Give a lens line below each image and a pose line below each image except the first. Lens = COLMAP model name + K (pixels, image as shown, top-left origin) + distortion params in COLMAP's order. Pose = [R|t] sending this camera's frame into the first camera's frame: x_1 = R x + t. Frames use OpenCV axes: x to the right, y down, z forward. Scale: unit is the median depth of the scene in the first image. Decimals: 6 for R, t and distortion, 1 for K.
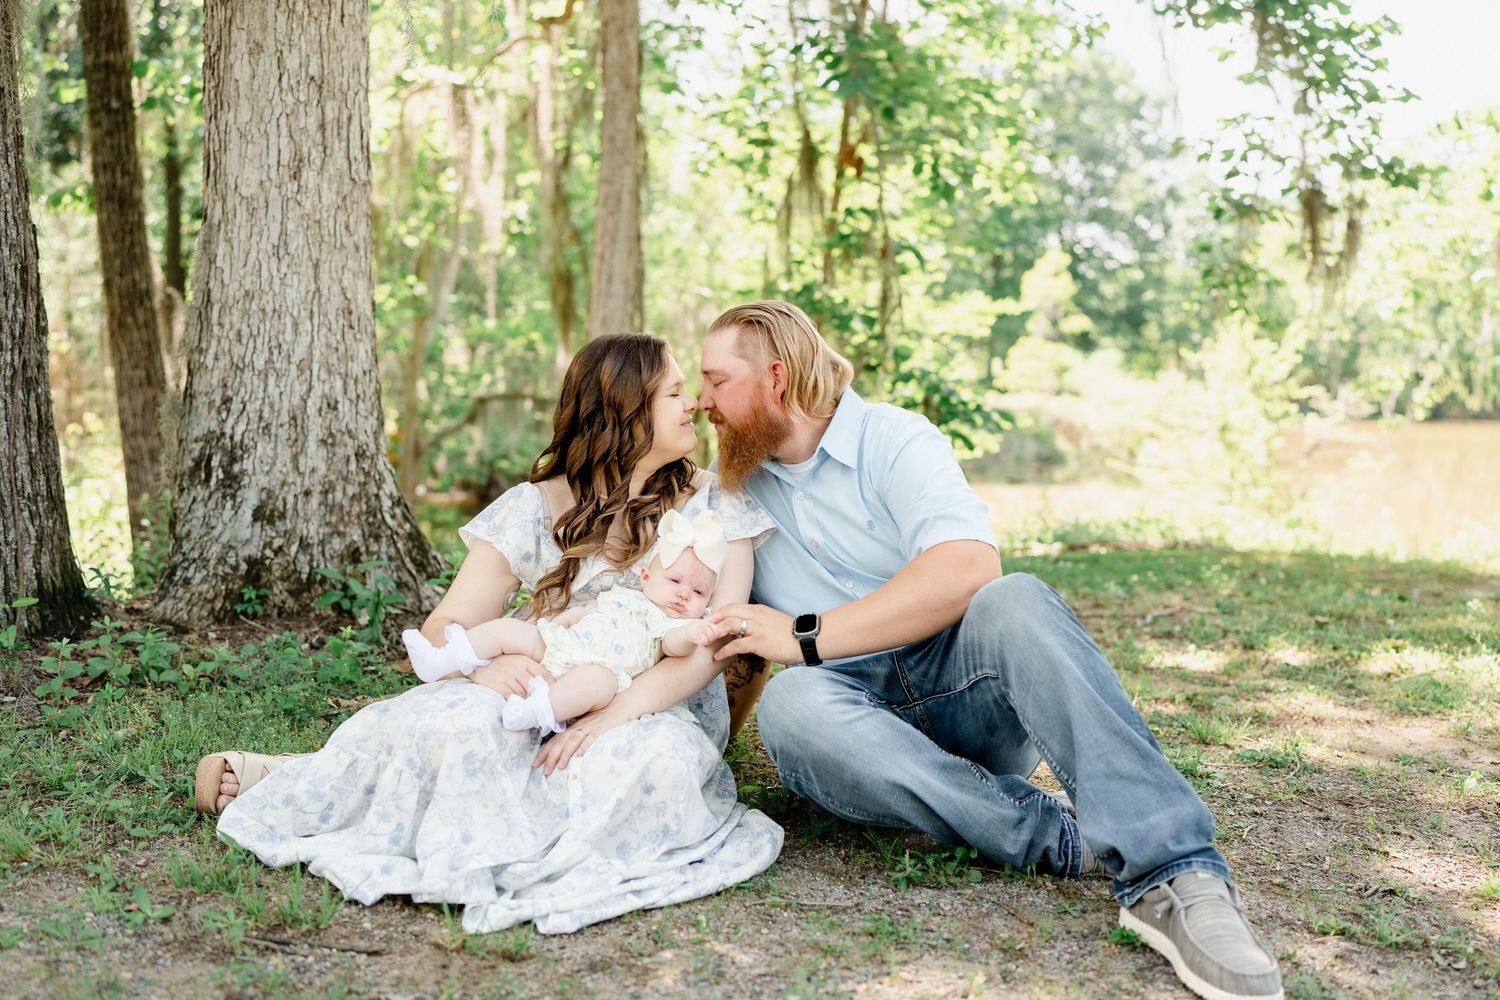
lens RADIAL K [[1436.2, 0, 743.1], [0, 1436.2, 494.9], [0, 0, 1]] dist [0.002765, 0.000000]
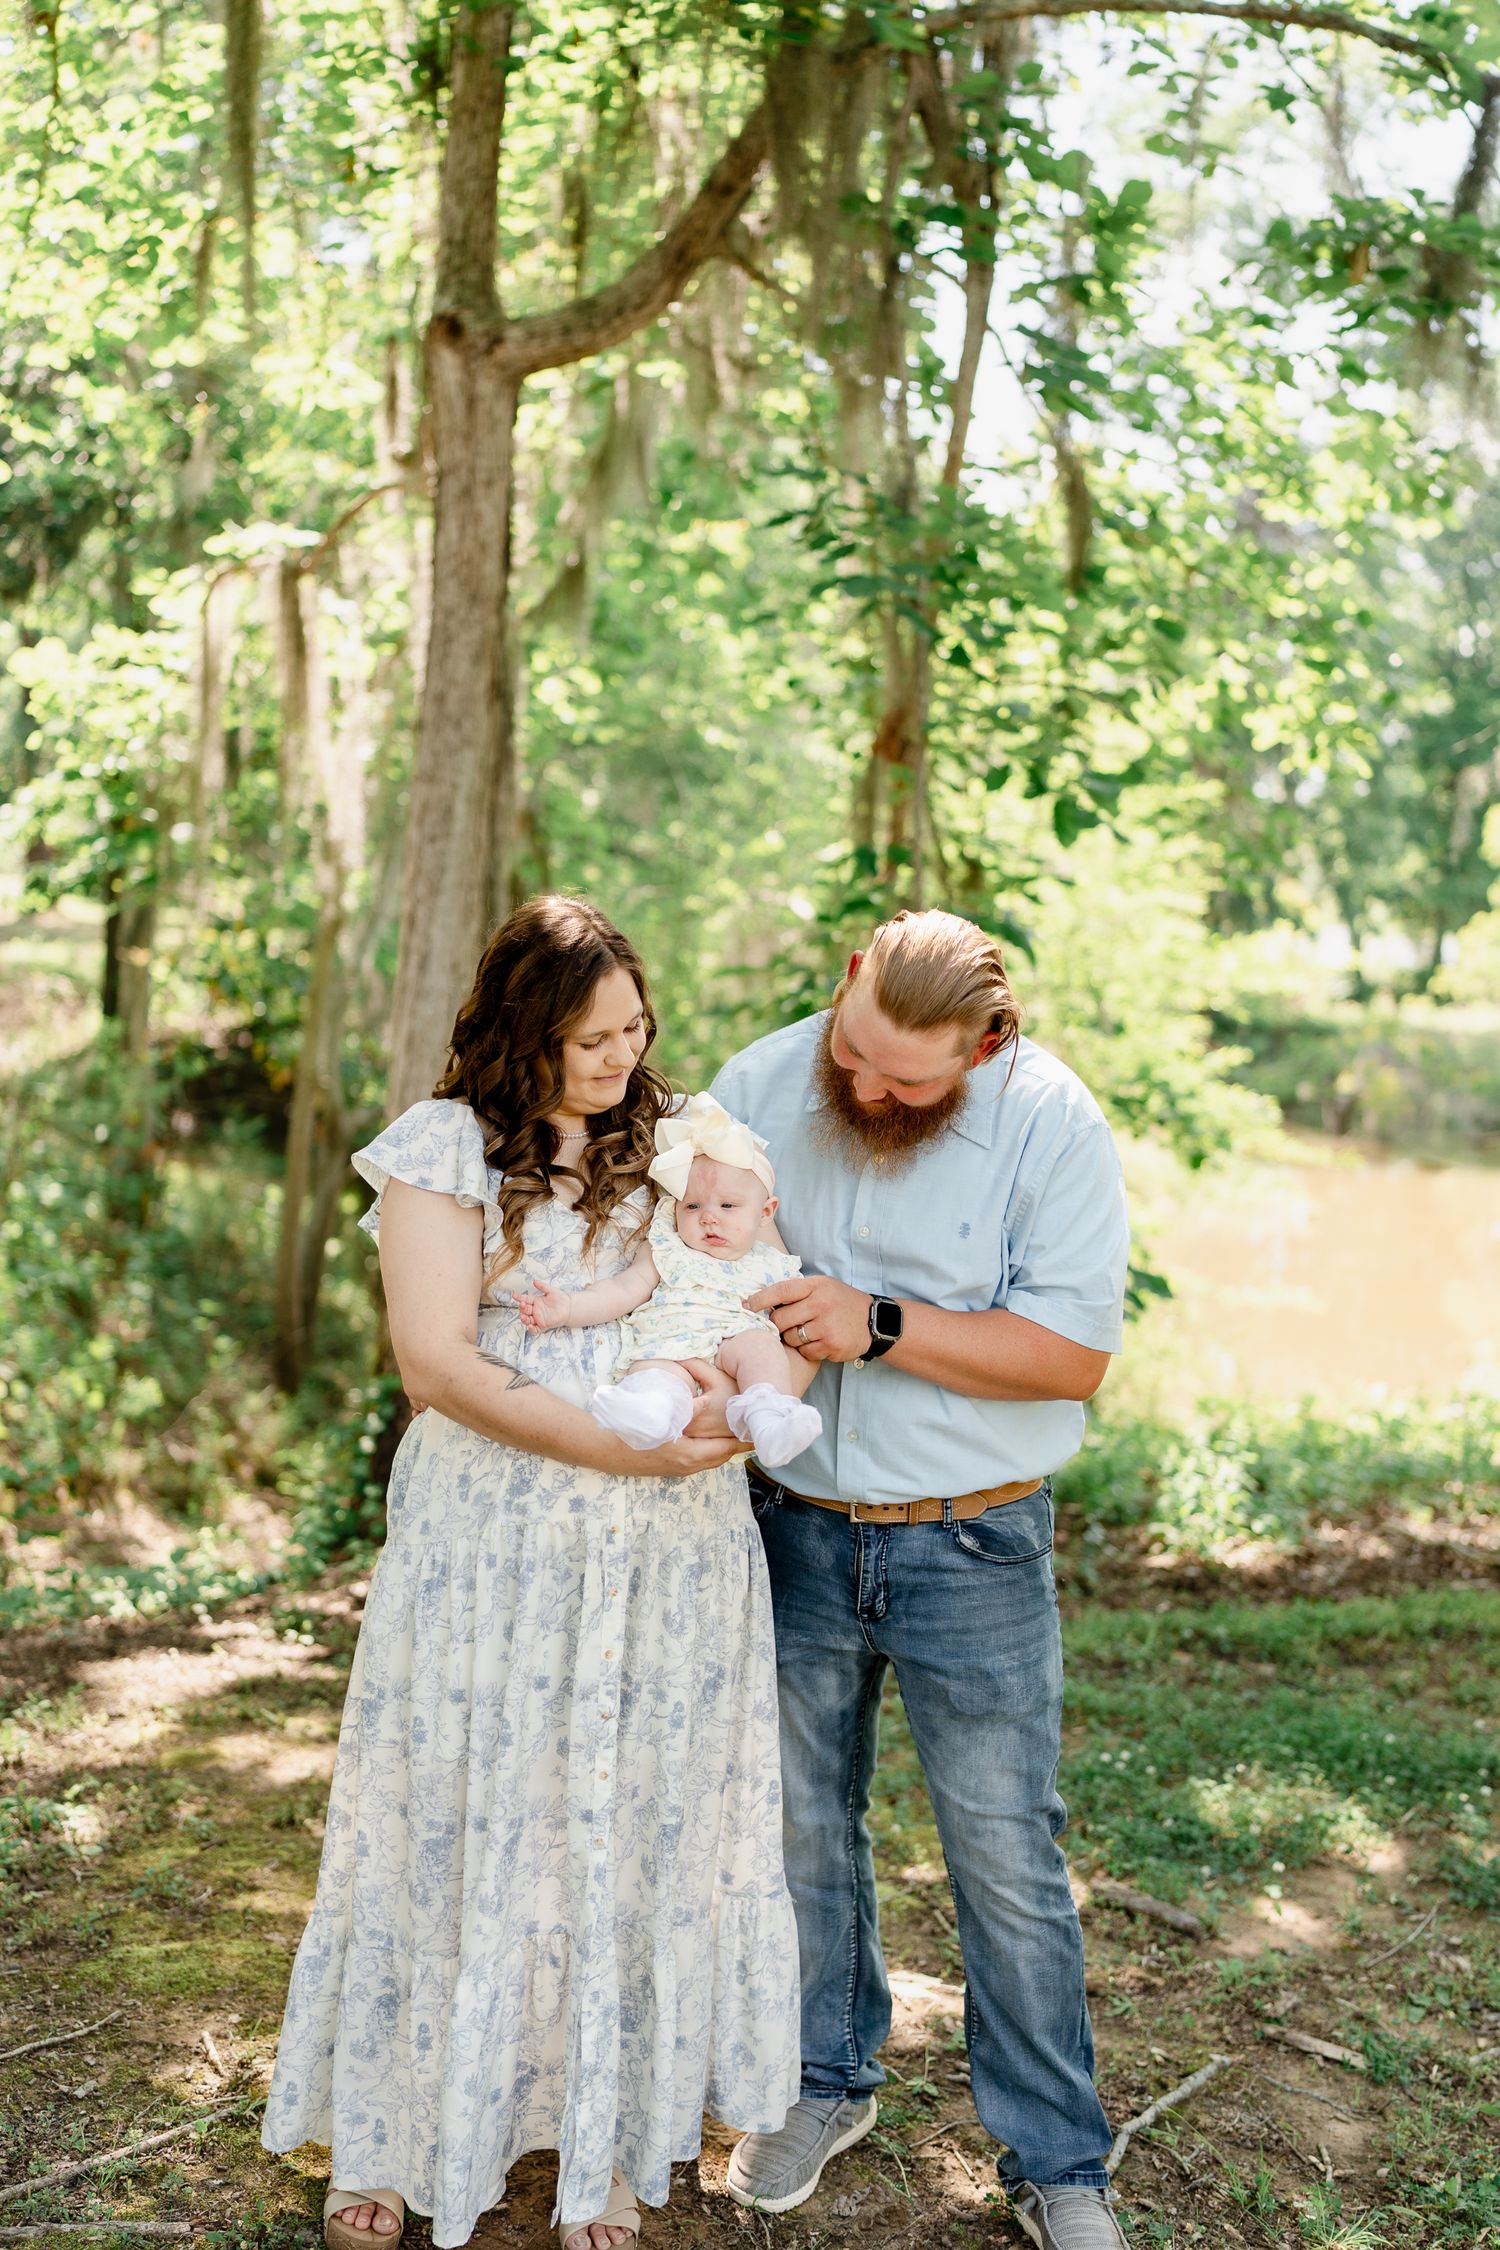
lens RADIAL K [[2154.3, 0, 744.1], [0, 2154.3, 1120.9], [0, 0, 1]] dist [0.002765, 0.000000]
pose [[0.987643, 0.049659, -0.148646, 0.171343], [-0.048123, 0.998744, 0.013914, -0.129258], [0.149150, -0.006588, 0.988793, 0.276341]]
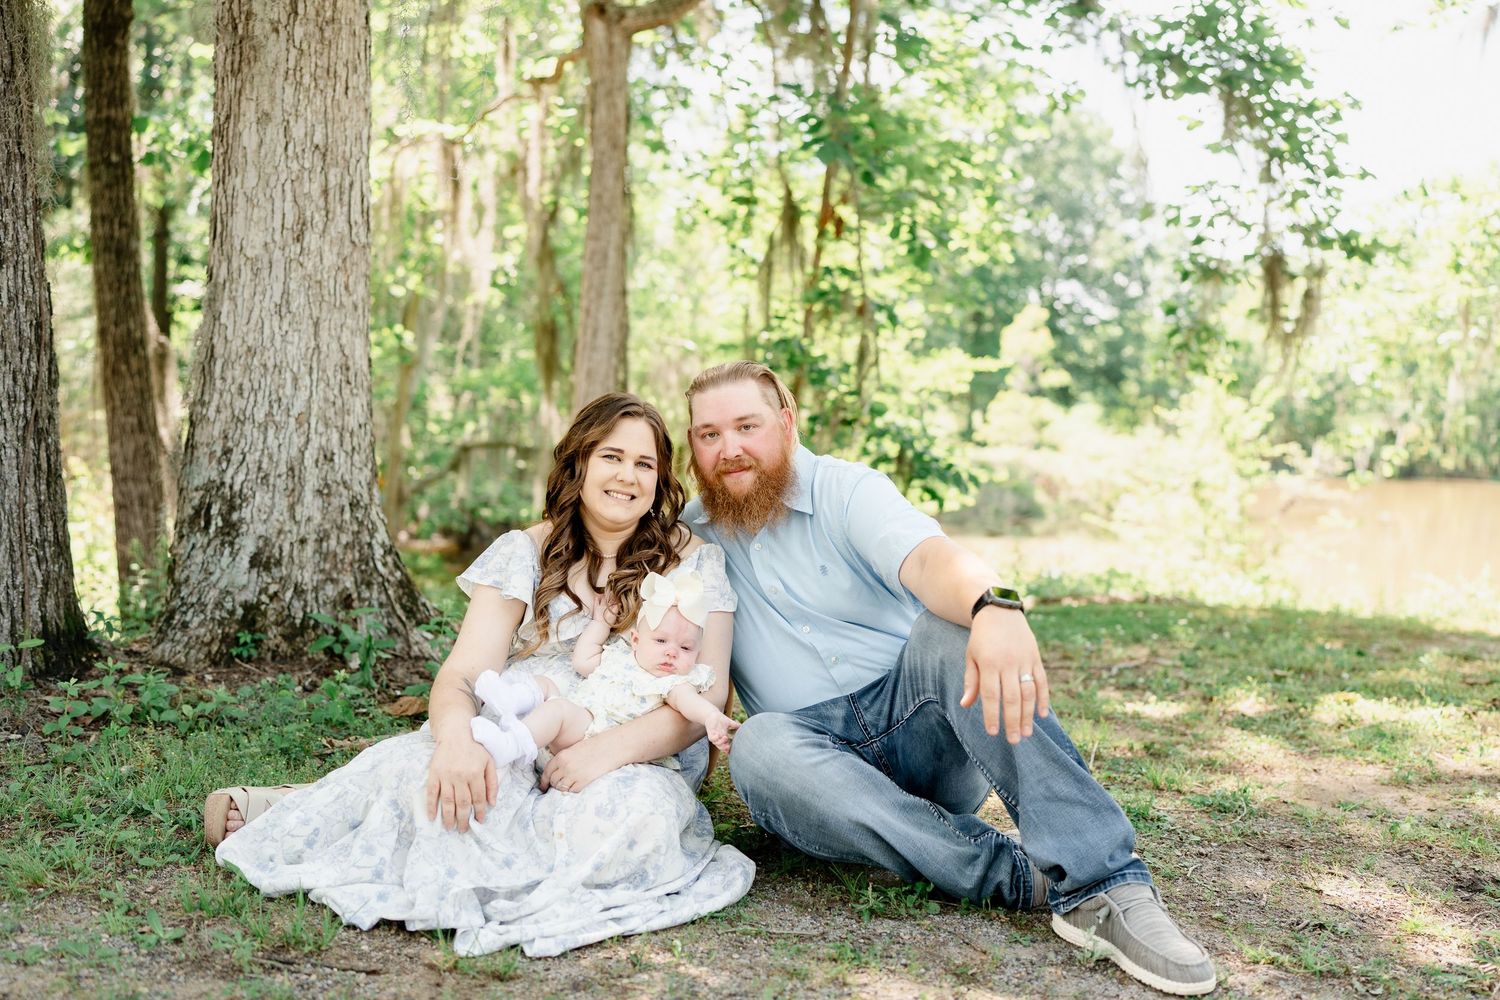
lens RADIAL K [[1436.2, 0, 749.9], [0, 1436.2, 489.6], [0, 0, 1]] dist [0.002765, 0.000000]
pose [[0.999779, 0.011398, 0.017669, 0.000658], [-0.010716, 0.999211, -0.038246, -0.001039], [-0.018091, 0.038048, 0.999112, -0.021722]]
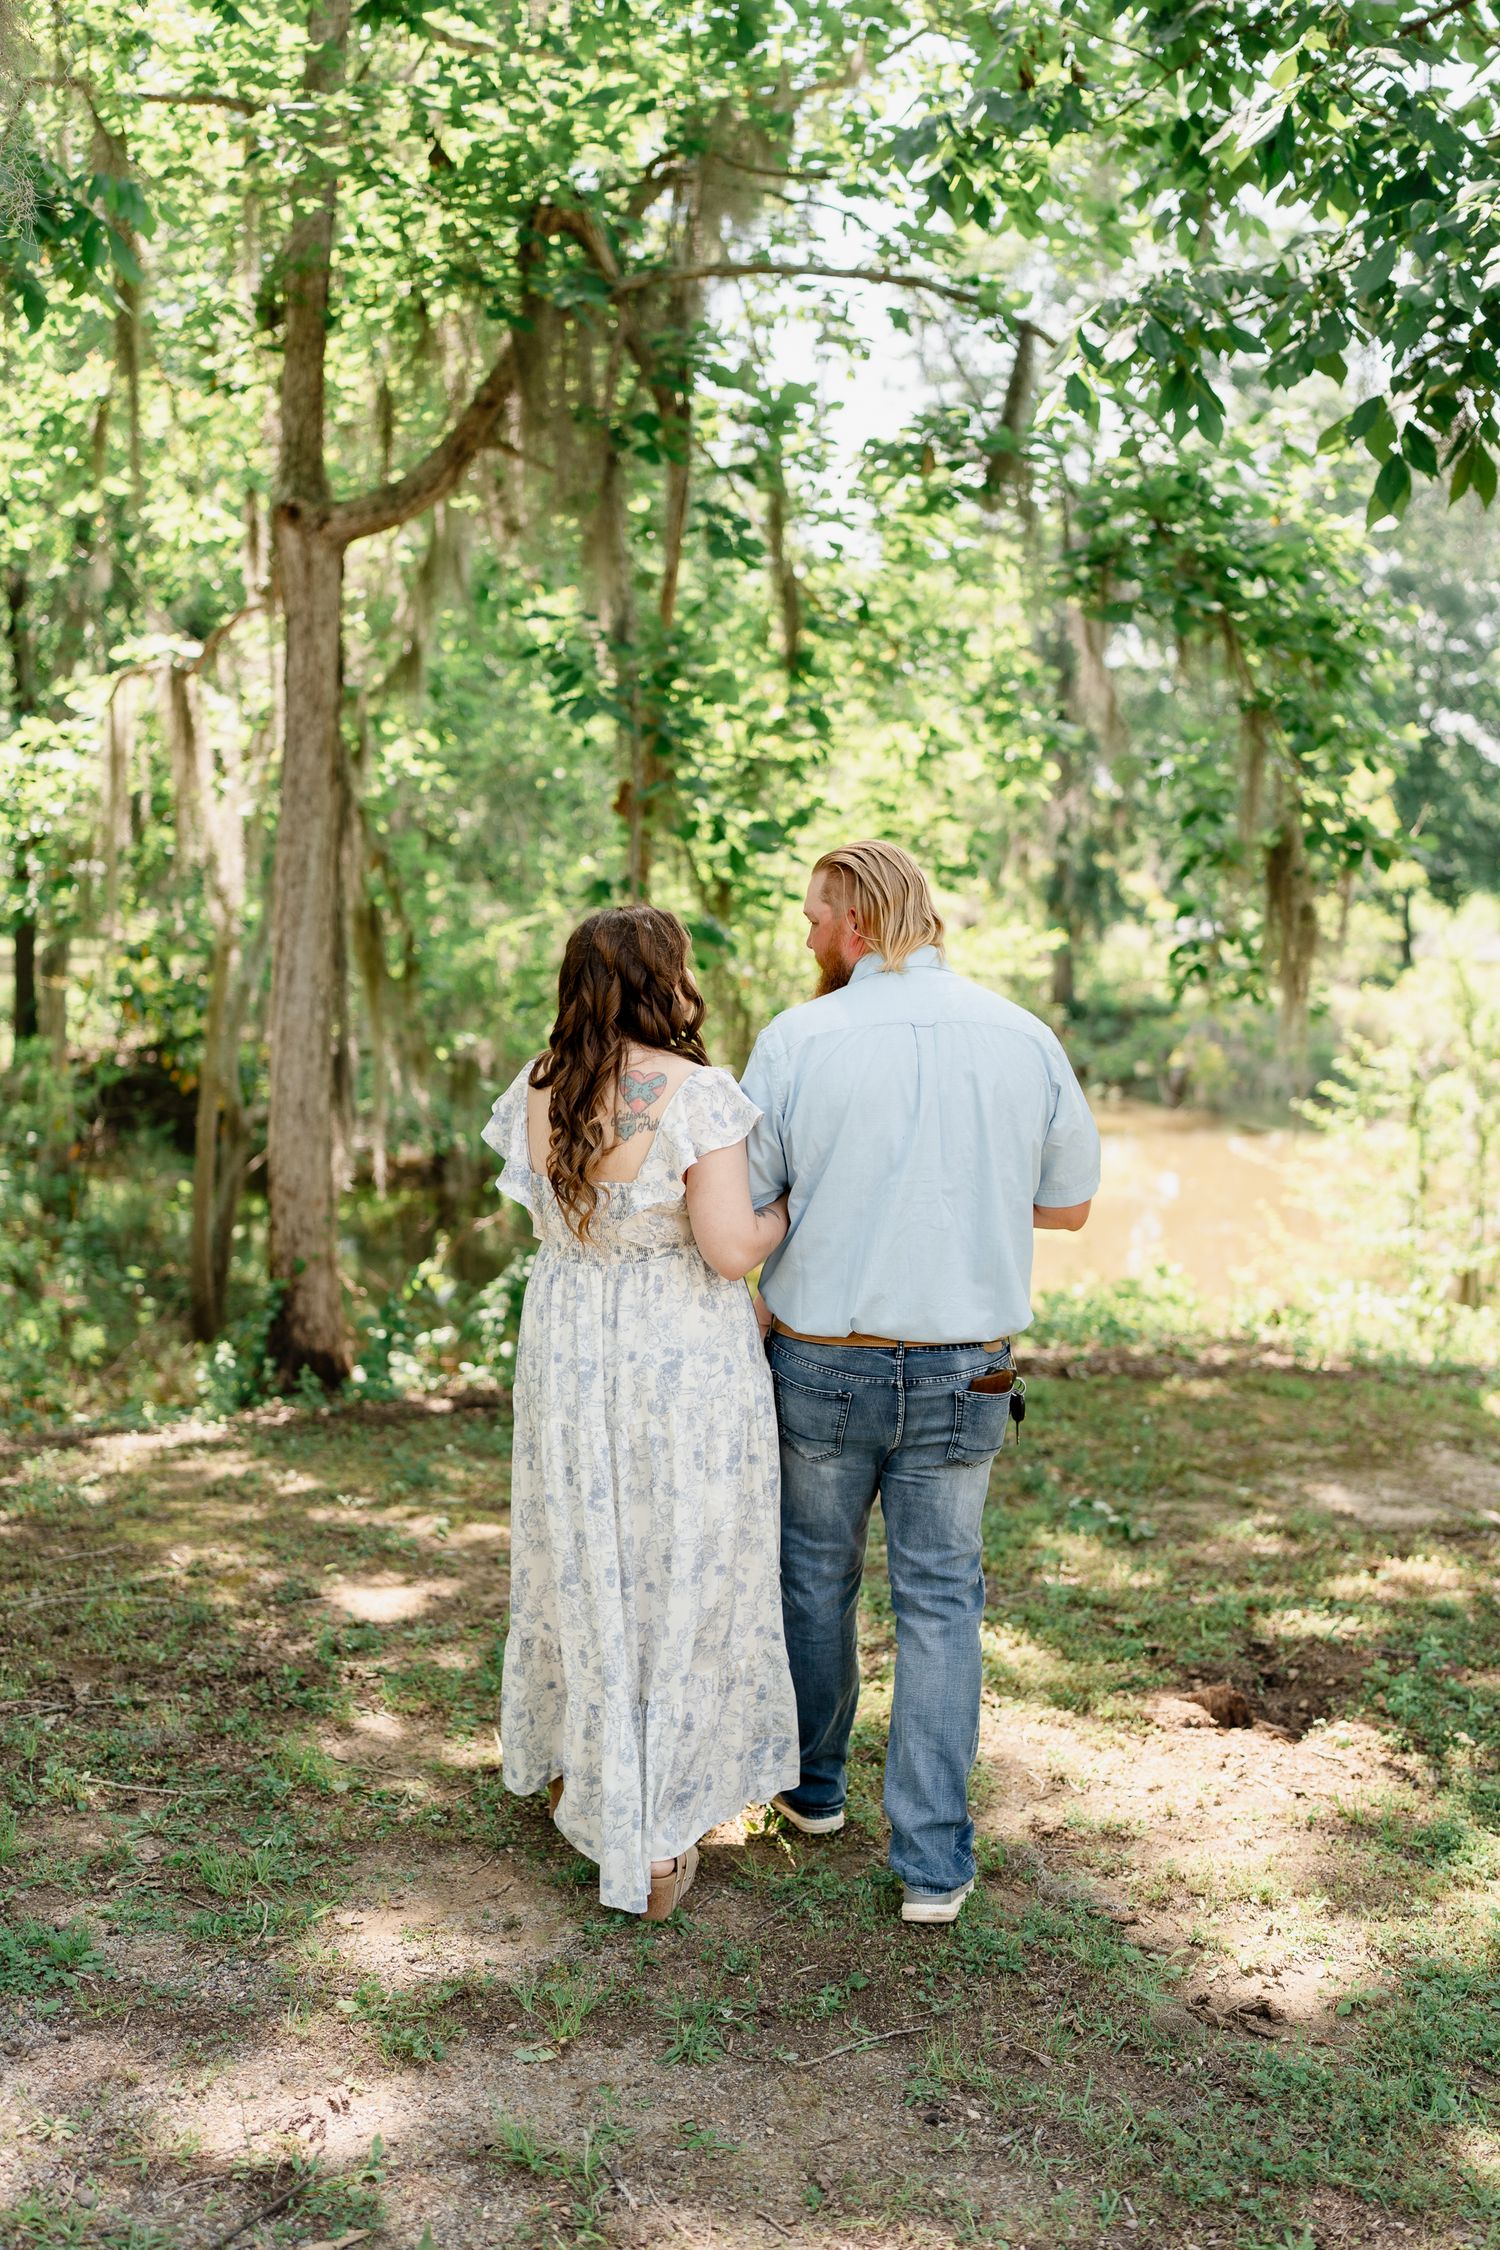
lens RADIAL K [[2154.3, 0, 733.0], [0, 2154.3, 1122.6], [0, 0, 1]] dist [0.002765, 0.000000]
pose [[0.993585, 0.009135, -0.112719, 0.298689], [-0.007926, 0.999906, 0.011169, -0.107343], [0.112810, -0.010204, 0.993564, -0.063143]]
